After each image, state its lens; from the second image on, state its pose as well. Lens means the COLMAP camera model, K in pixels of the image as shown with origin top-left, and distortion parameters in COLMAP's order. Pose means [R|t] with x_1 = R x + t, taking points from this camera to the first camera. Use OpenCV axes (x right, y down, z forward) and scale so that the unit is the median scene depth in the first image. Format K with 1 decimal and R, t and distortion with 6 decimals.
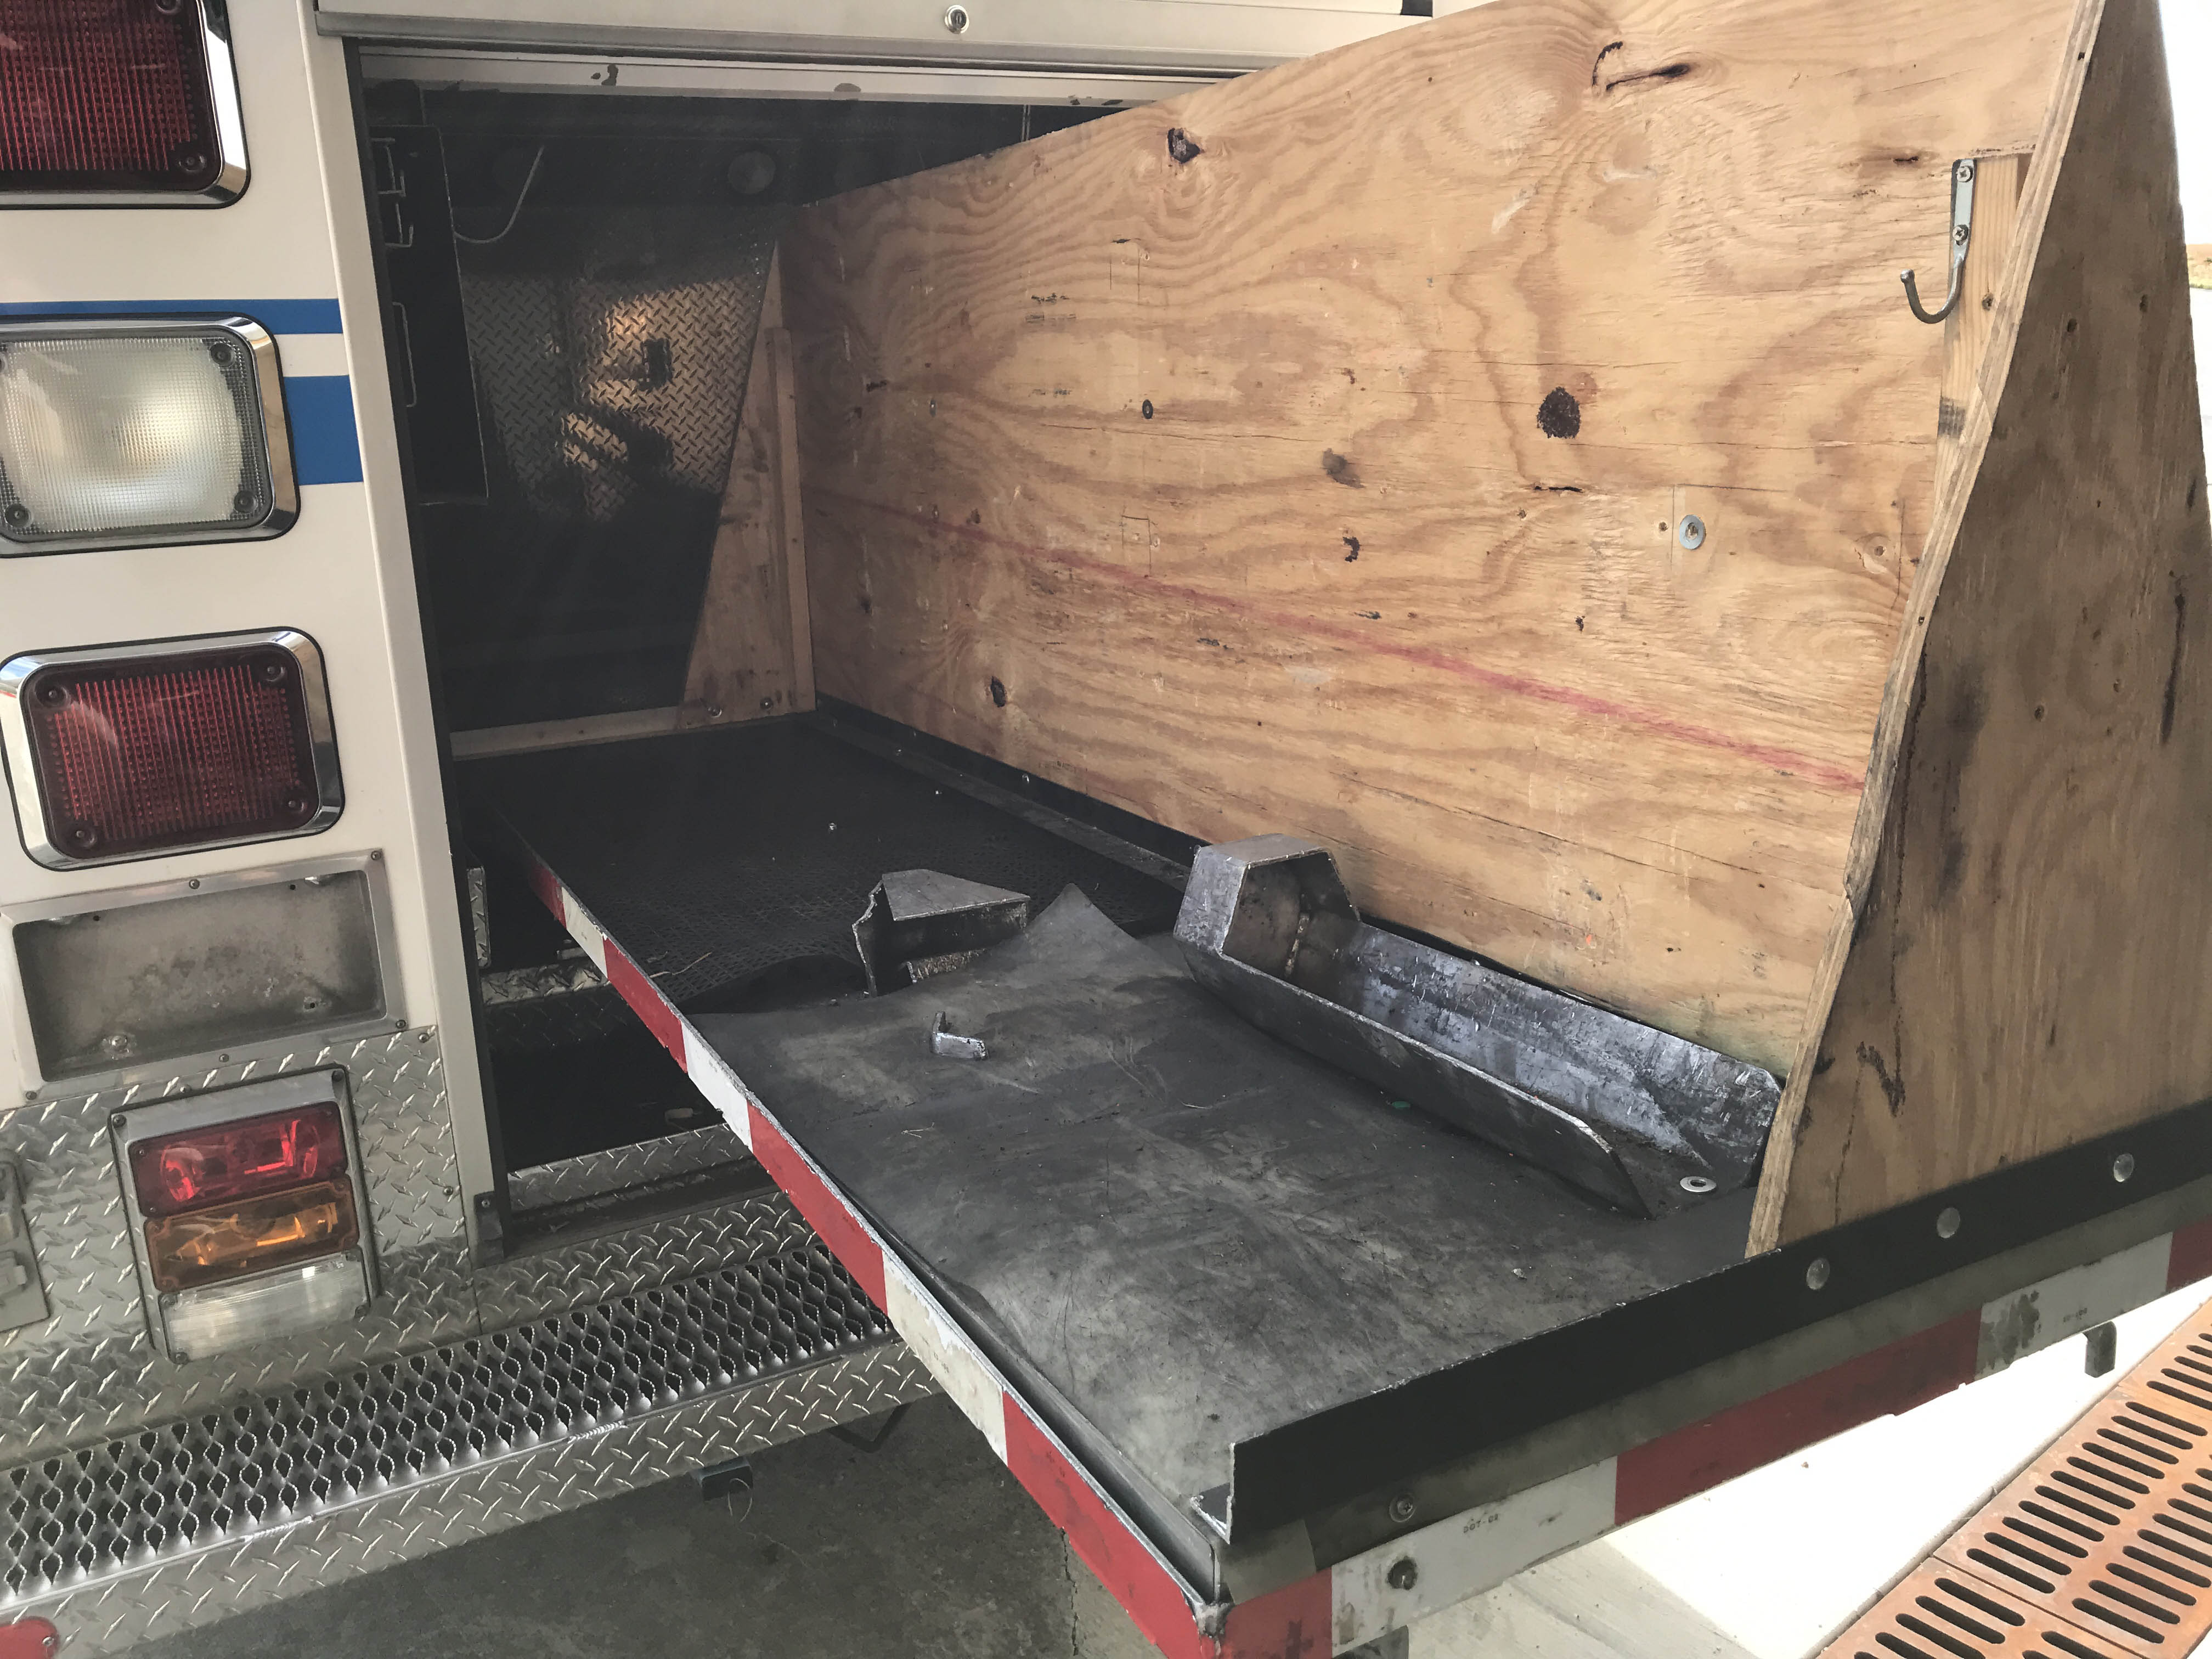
lens RADIAL K [[1846.4, 0, 1102.4], [0, 1846.4, 843.3], [0, 0, 1]] dist [0.041147, -0.057765]
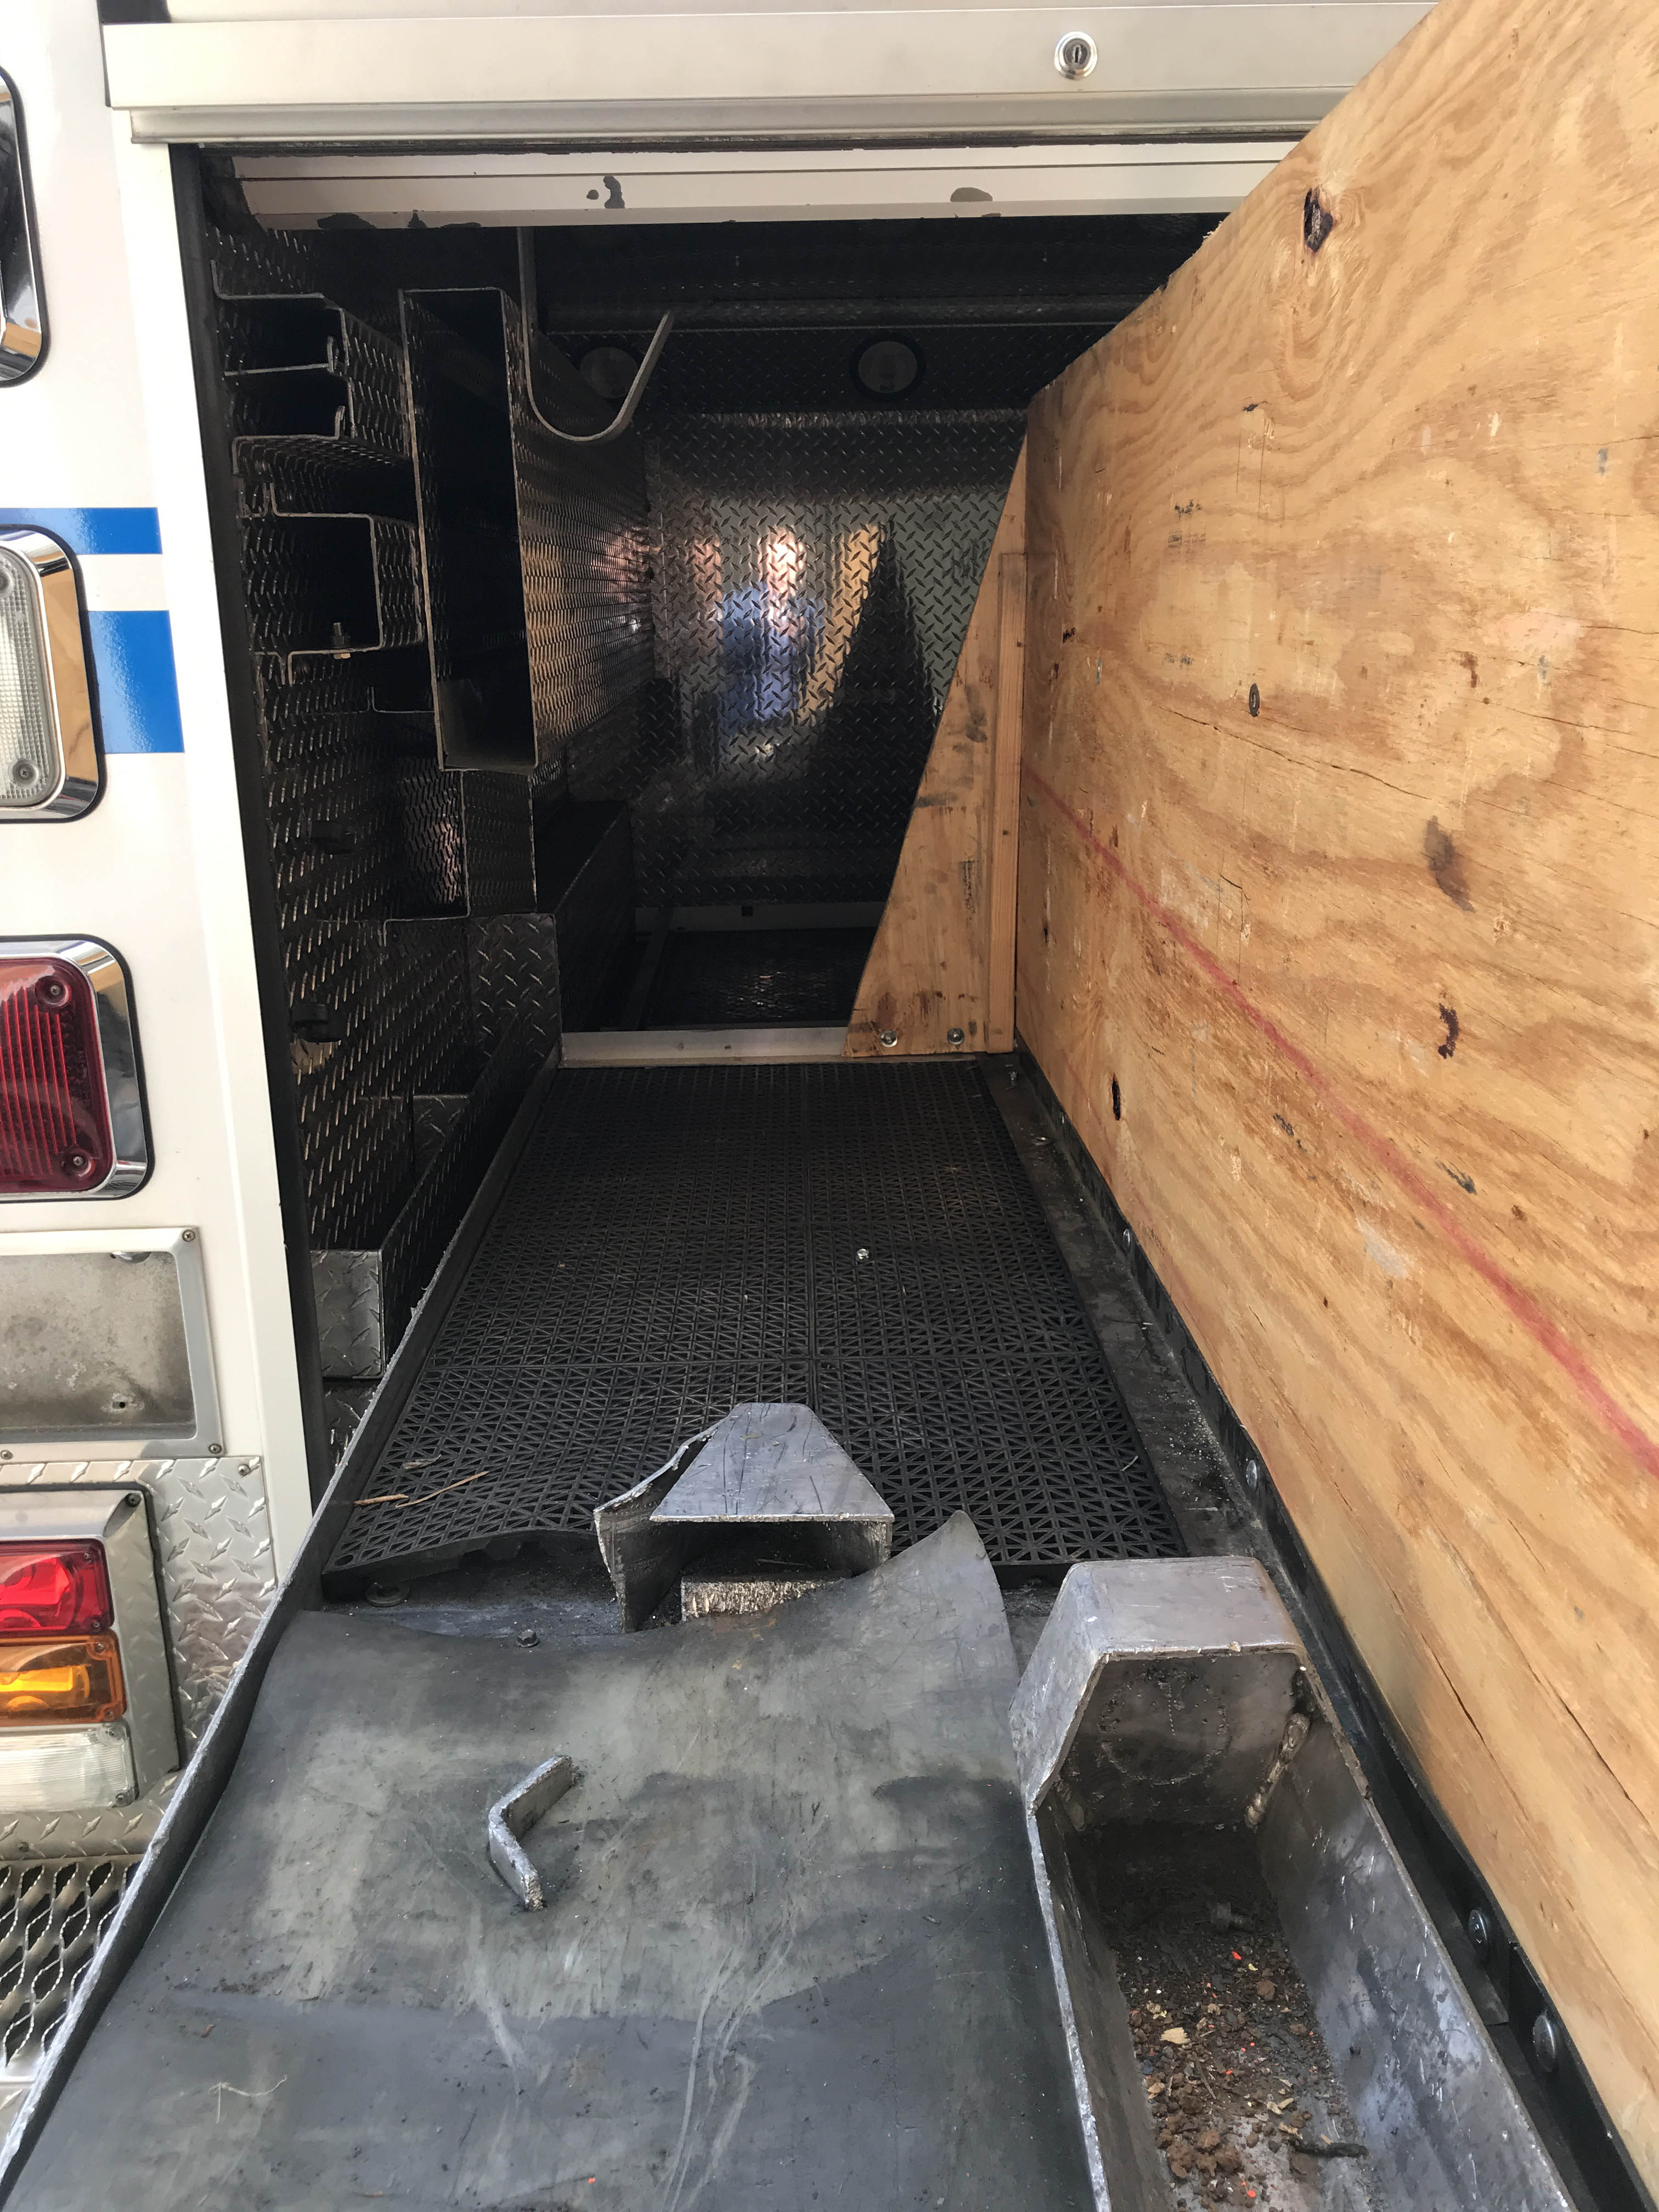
lens RADIAL K [[1846.4, 0, 821.2], [0, 1846.4, 1092.3], [0, 0, 1]] dist [0.041147, -0.057765]
pose [[0.891131, 0.137687, -0.432351, 0.176019], [-0.132206, 0.990294, 0.042877, -0.126490], [0.434059, 0.018950, 0.900685, 0.444887]]
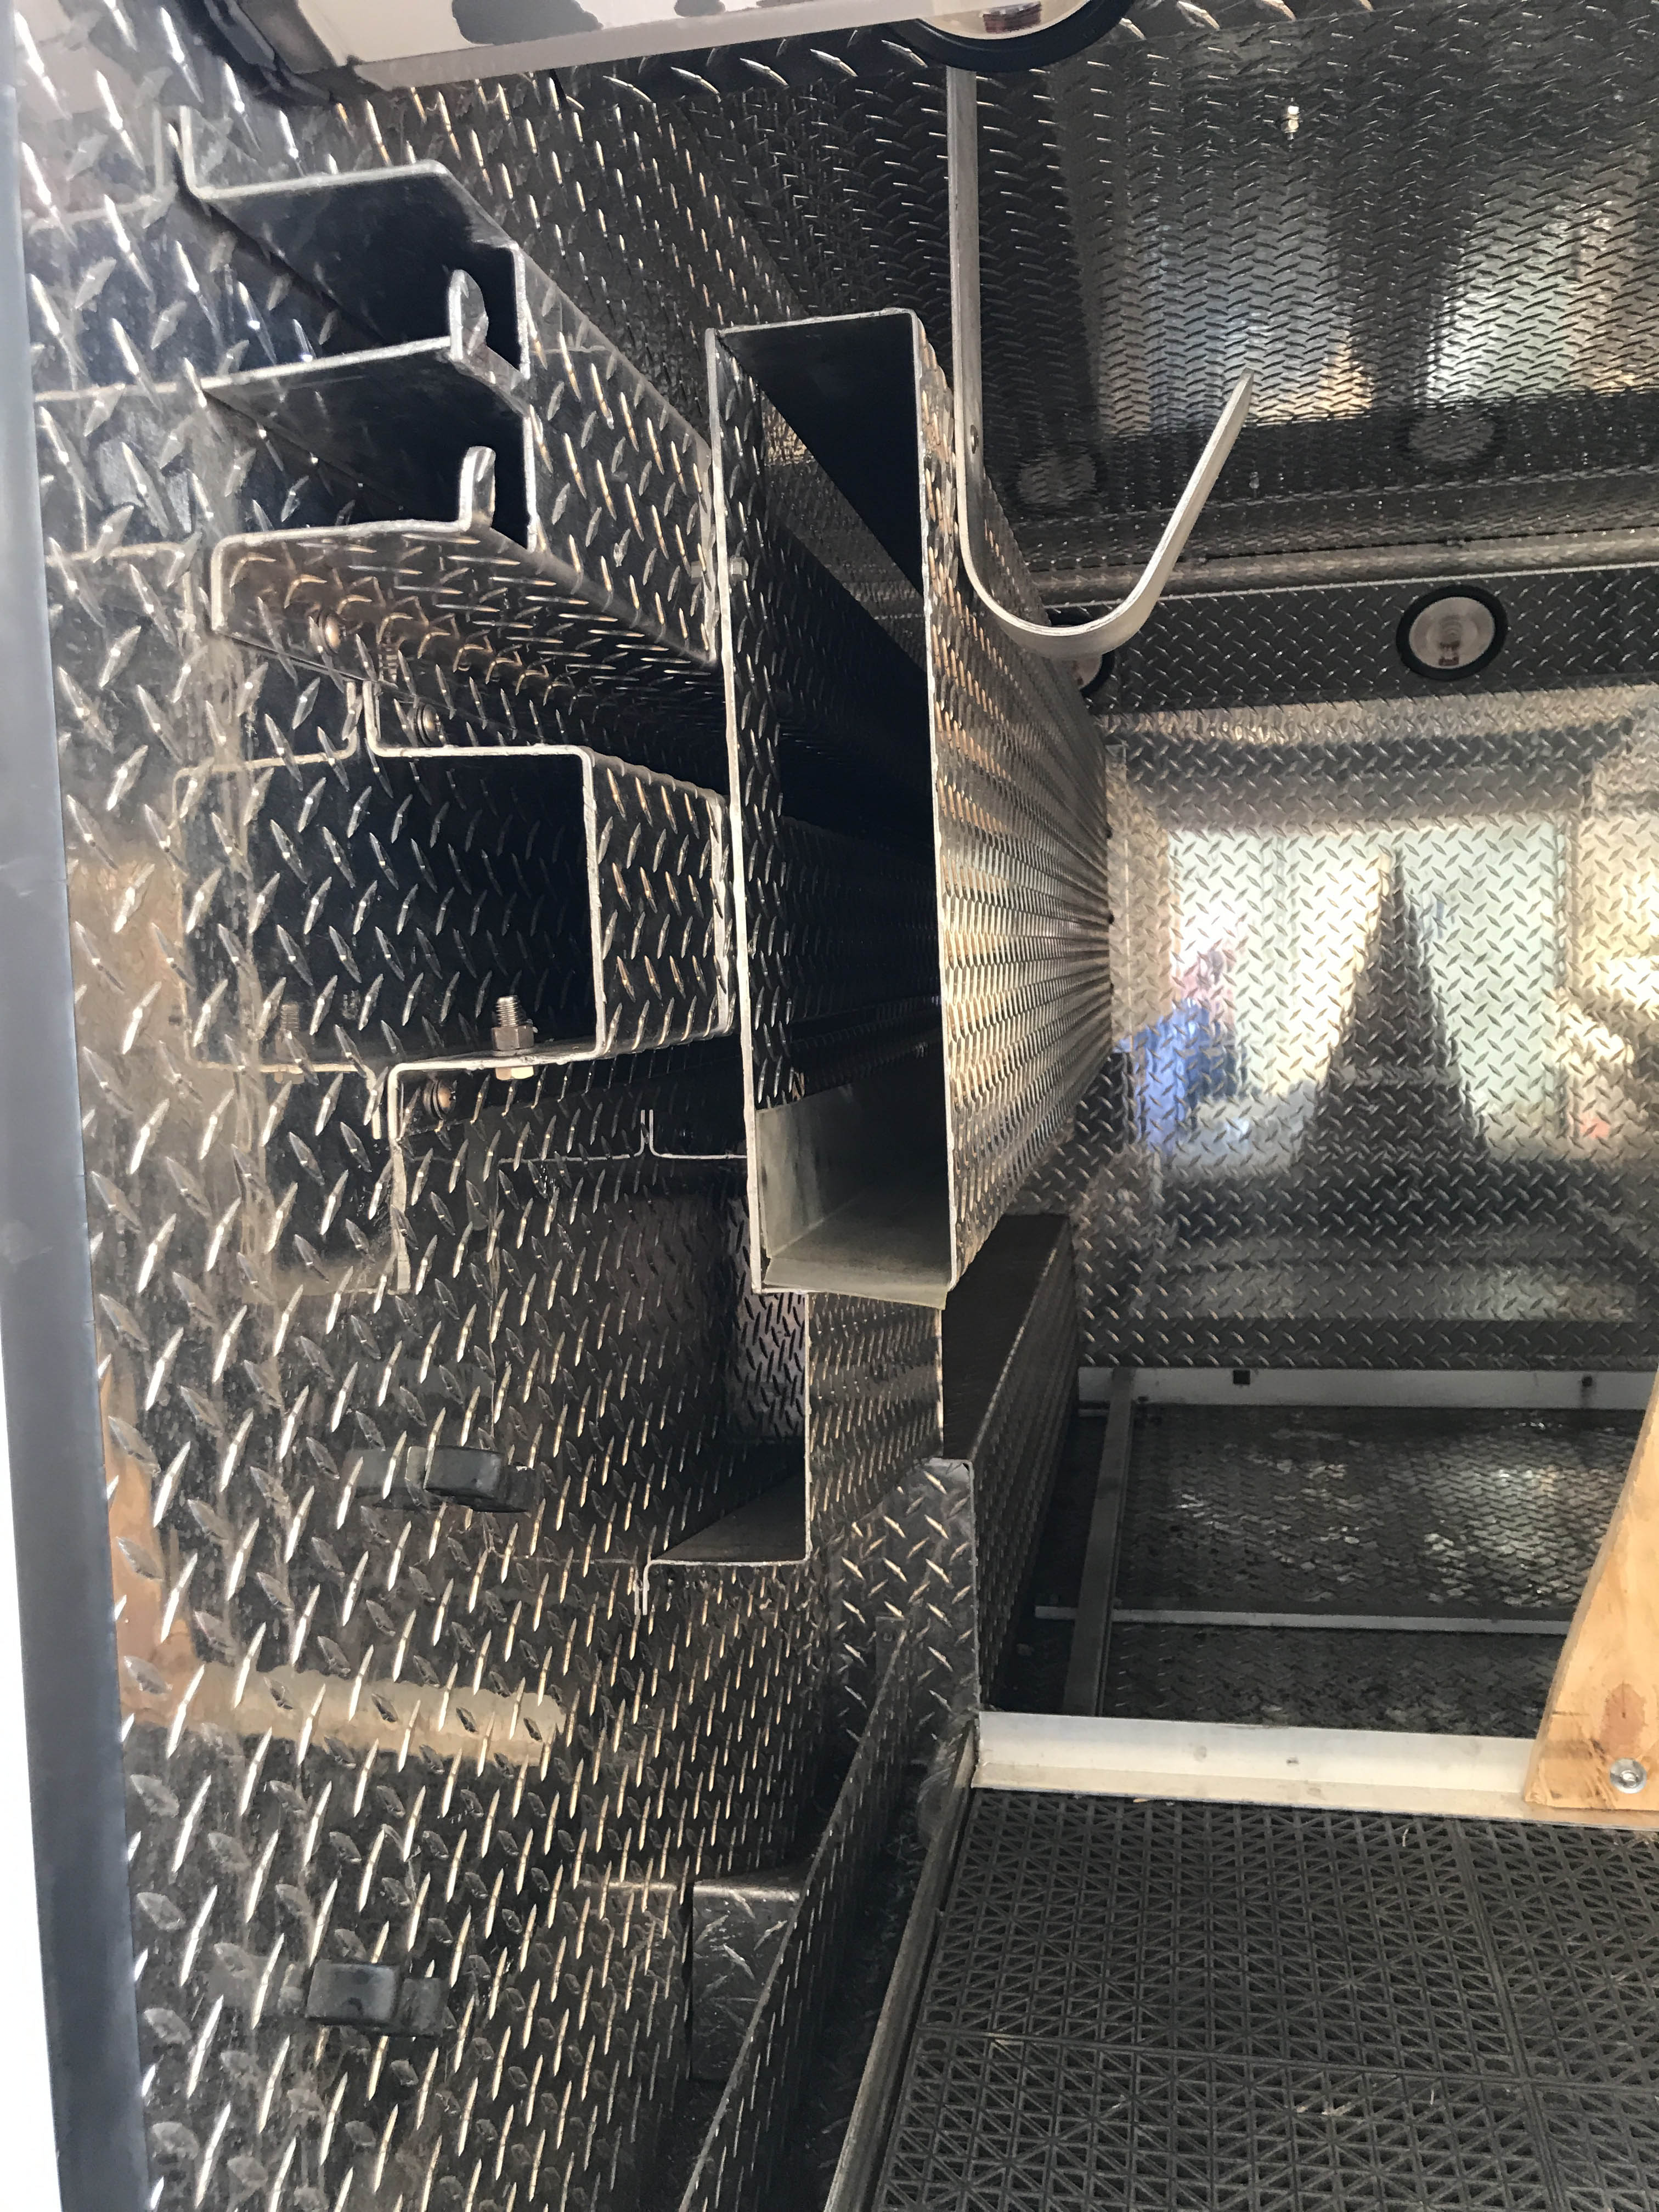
lens RADIAL K [[1846.4, 0, 830.0], [0, 1846.4, 1100.2], [0, 0, 1]] dist [0.041147, -0.057765]
pose [[0.775533, 0.060627, -0.628389, -0.160733], [-0.162606, 0.980977, -0.106036, -0.232145], [0.610007, 0.184414, 0.770638, 0.900668]]
